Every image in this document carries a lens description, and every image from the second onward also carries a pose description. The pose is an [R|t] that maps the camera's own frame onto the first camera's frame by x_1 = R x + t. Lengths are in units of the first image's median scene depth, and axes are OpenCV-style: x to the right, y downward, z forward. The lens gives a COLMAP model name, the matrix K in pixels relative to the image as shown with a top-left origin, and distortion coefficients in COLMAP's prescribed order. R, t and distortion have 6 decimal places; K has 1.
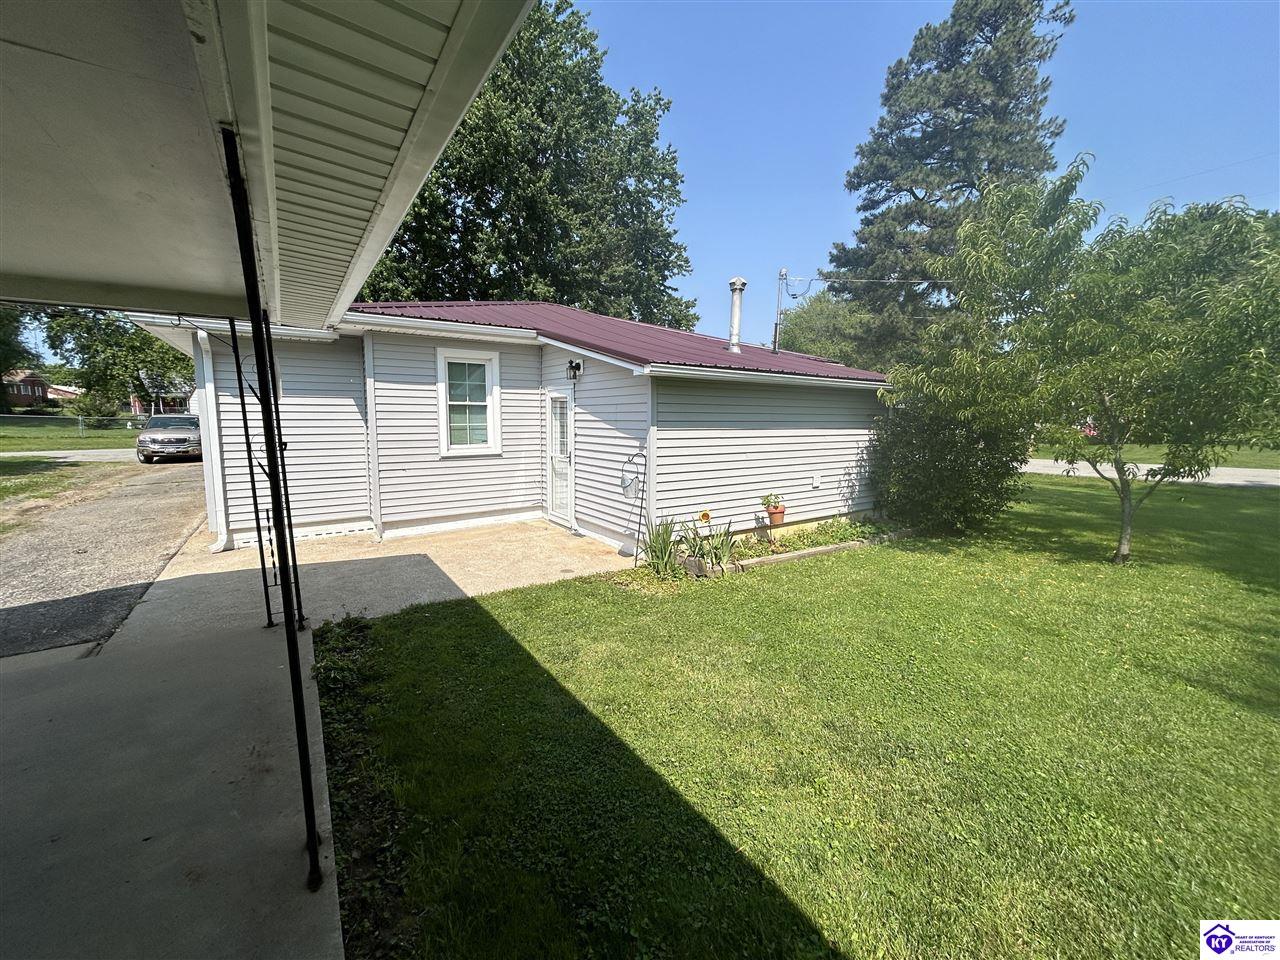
lens RADIAL K [[519.7, 0, 640.0], [0, 519.7, 480.0], [0, 0, 1]] dist [0.000250, 0.000229]
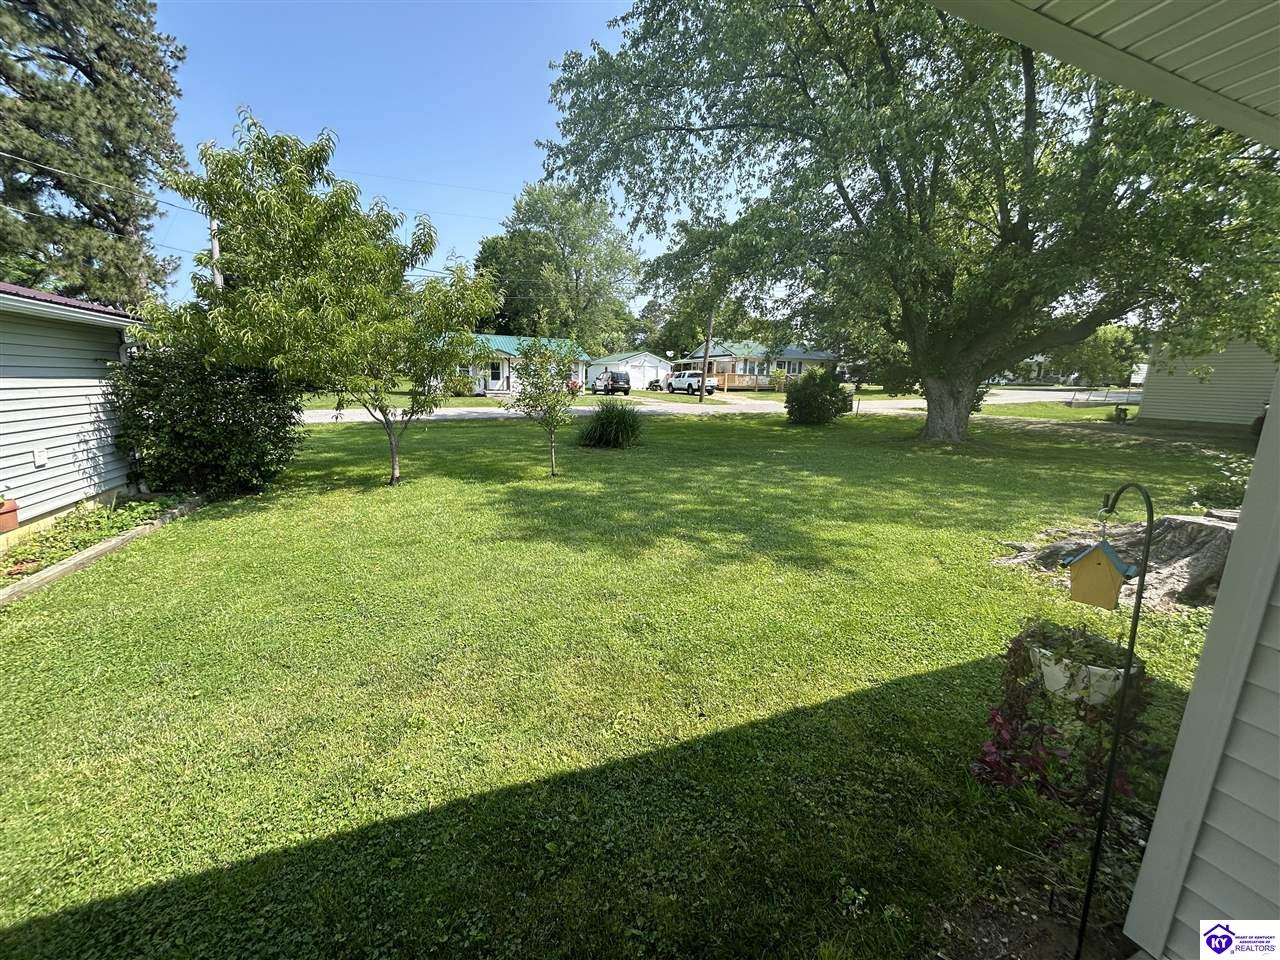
lens RADIAL K [[519.7, 0, 640.0], [0, 519.7, 480.0], [0, 0, 1]] dist [0.000250, 0.000229]
pose [[0.204092, -0.183118, 0.961673, -0.202739], [0.094906, 0.981423, 0.166737, -0.008925], [-0.974341, 0.057239, 0.217679, 0.129323]]
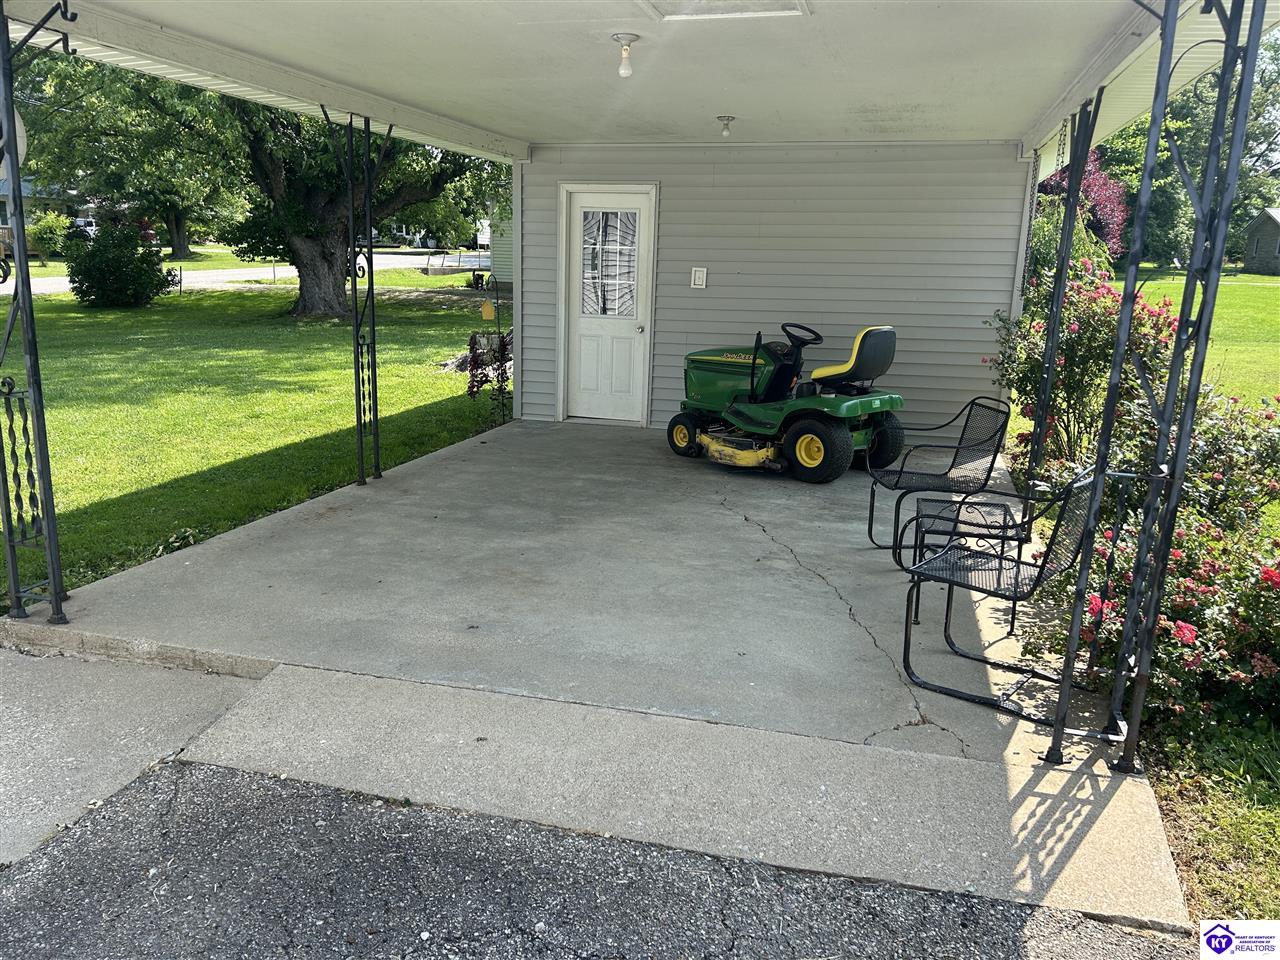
lens RADIAL K [[966.5, 0, 640.0], [0, 966.5, 480.0], [0, 0, 1]] dist [0.087577, -0.136600]
pose [[-0.647654, -0.180100, 0.740344, -0.473315], [0.075815, 0.951608, 0.297816, -0.024452], [-0.758153, 0.249010, -0.602659, 0.297935]]
